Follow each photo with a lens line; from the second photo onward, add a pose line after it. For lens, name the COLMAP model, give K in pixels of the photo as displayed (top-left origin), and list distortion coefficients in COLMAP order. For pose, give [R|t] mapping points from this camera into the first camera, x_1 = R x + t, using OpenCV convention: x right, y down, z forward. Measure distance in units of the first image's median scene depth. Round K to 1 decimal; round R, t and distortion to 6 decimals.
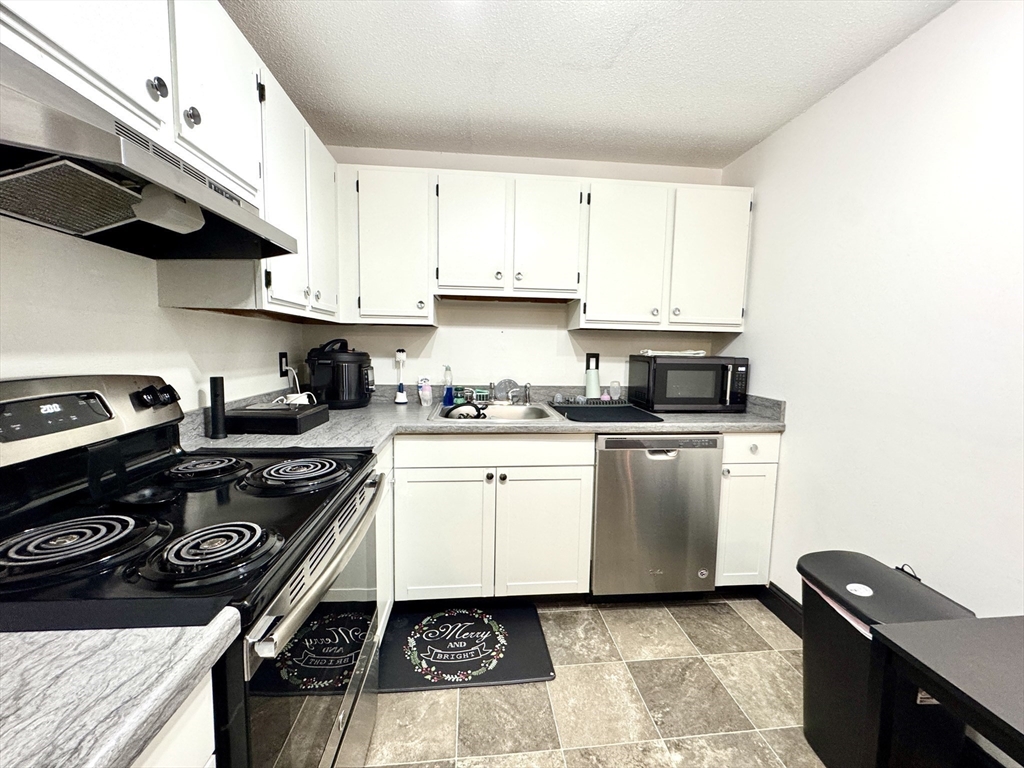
lens RADIAL K [[408.6, 0, 512.0], [0, 408.6, 384.0], [0, 0, 1]] dist [-0.002482, -0.000251]
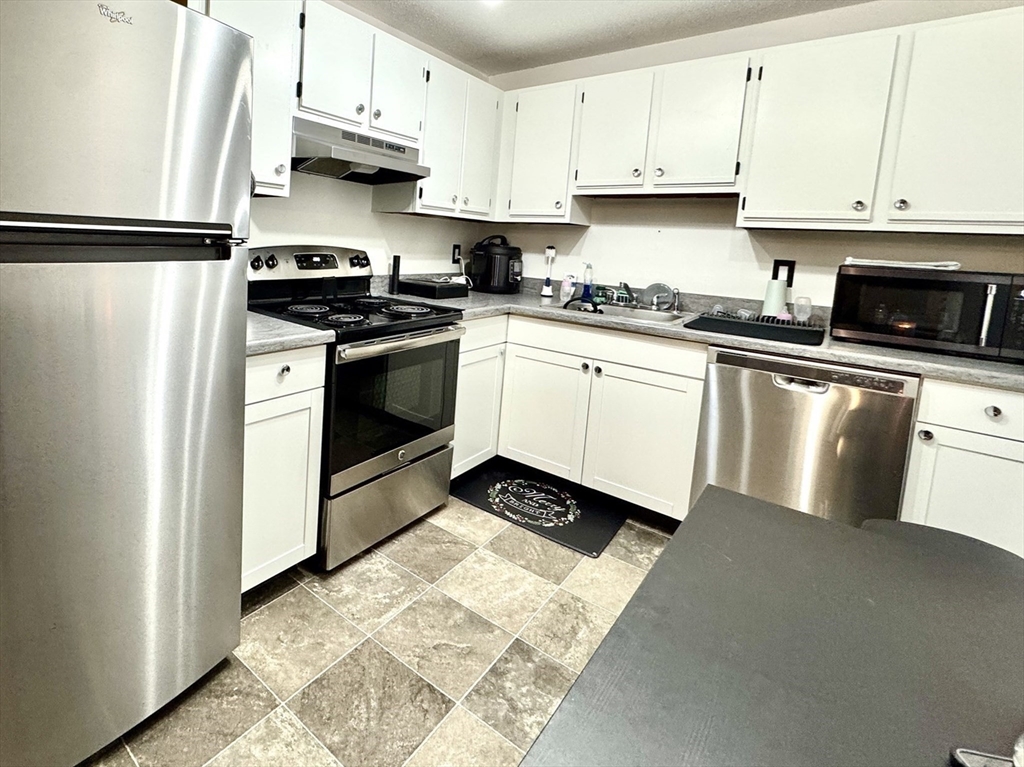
lens RADIAL K [[514.5, 0, 390.0], [0, 514.5, 287.3], [0, 0, 1]] dist [-0.000341, -0.000051]
pose [[0.677755, 0.089843, -0.729778, 0.522266], [-0.108806, 0.993835, 0.021302, 0.047365], [0.727193, 0.064967, 0.683352, -0.268370]]
